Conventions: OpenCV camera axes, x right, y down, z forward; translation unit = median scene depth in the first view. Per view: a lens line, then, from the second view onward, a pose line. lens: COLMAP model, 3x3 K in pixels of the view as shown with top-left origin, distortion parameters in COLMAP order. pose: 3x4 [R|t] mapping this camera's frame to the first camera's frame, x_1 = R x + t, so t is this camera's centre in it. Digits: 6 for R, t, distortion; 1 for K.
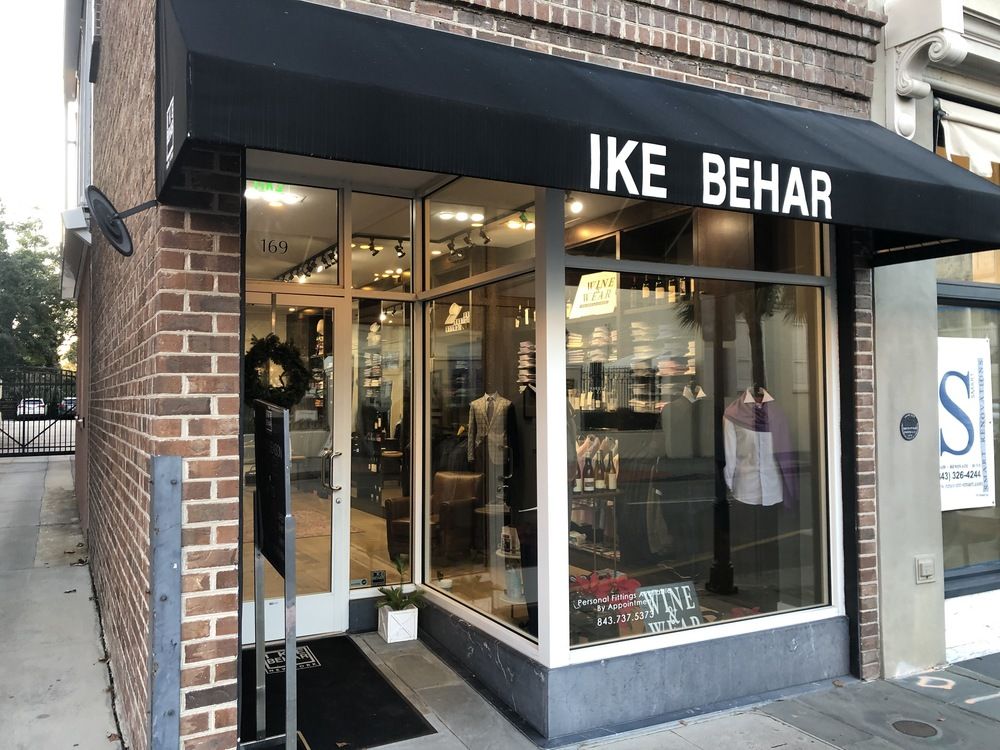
lens RADIAL K [[815.4, 0, 505.4], [0, 815.4, 379.7], [0, 0, 1]] dist [0.052421, -0.004117]
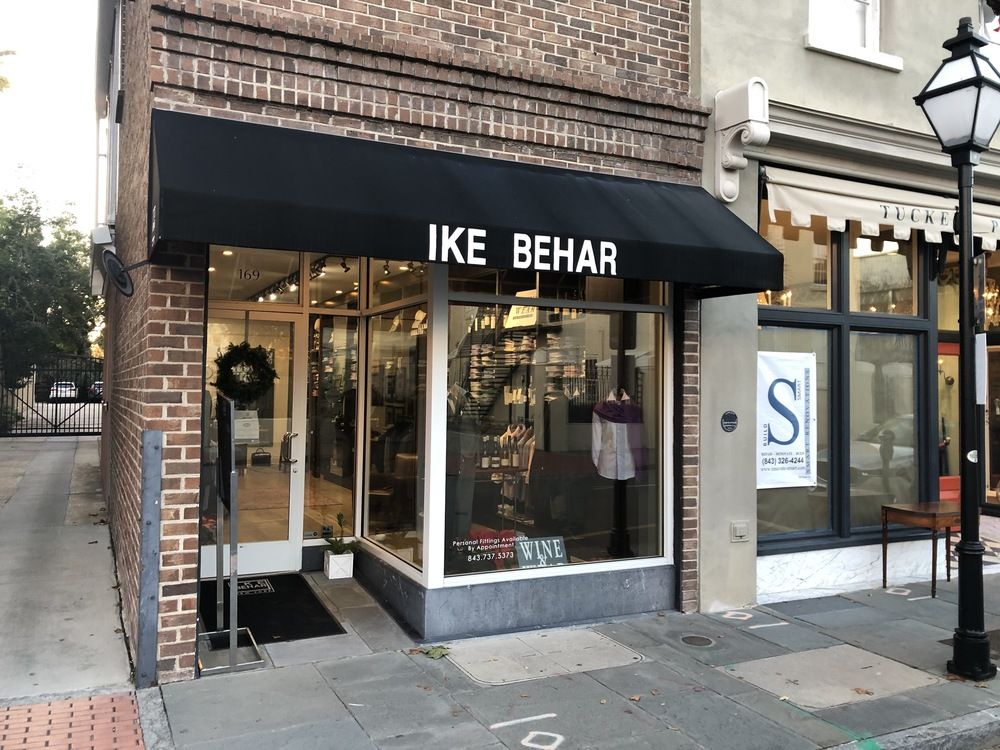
lens RADIAL K [[821.7, 0, 500.0], [0, 821.7, 375.0], [0, 0, 1]] dist [0.070293, -0.007909]
pose [[0.999117, 0.017411, -0.038233, 0.191413], [-0.017181, 0.999832, 0.006323, -0.019908], [0.038337, -0.005661, 0.999249, -0.339564]]
